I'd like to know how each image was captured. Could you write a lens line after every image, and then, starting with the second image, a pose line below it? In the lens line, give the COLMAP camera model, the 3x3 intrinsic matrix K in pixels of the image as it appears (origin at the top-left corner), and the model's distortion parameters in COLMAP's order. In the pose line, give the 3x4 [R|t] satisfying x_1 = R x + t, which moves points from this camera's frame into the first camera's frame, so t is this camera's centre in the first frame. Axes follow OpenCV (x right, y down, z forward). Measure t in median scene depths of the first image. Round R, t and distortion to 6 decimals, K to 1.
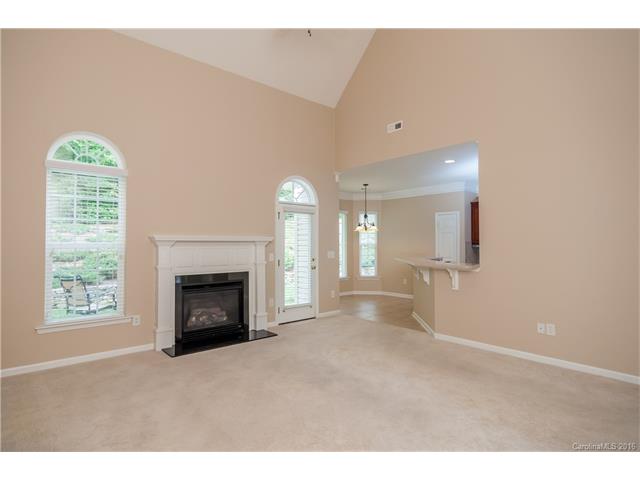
lens RADIAL K [[346.2, 0, 320.0], [0, 346.2, 240.0], [0, 0, 1]] dist [0.002011, -0.000296]
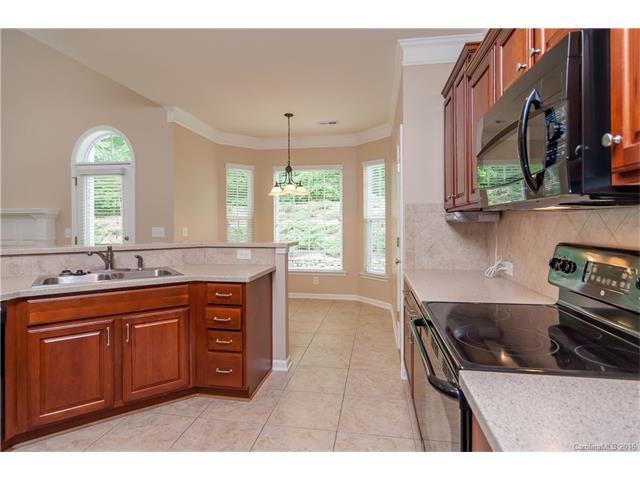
lens RADIAL K [[358.0, 0, 320.1], [0, 358.0, 224.1], [0, 0, 1]] dist [0.001745, 0.000570]
pose [[0.644183, 0.008783, -0.764821, 0.921994], [0.008110, 0.999799, 0.018312, 0.019072], [0.764828, -0.017998, 0.643983, 0.948430]]
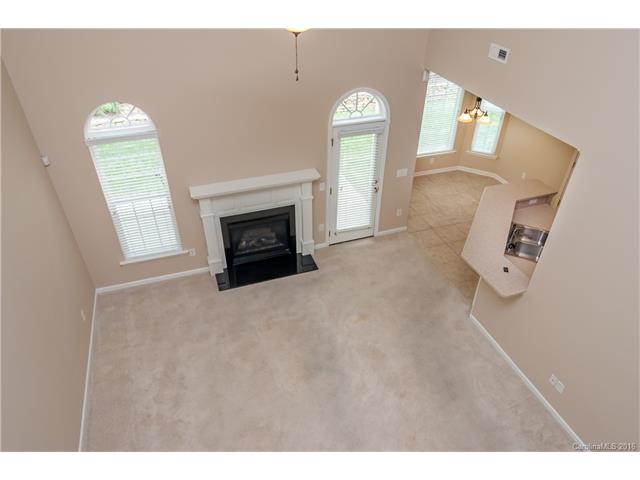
lens RADIAL K [[435.6, 0, 320.0], [0, 435.6, 240.0], [0, 0, 1]] dist [0.022935, -0.001398]
pose [[0.928372, 0.229343, -0.292450, 0.230193], [-0.008617, 0.799965, 0.599985, -0.545510], [0.371552, -0.554489, 0.744641, 0.070985]]
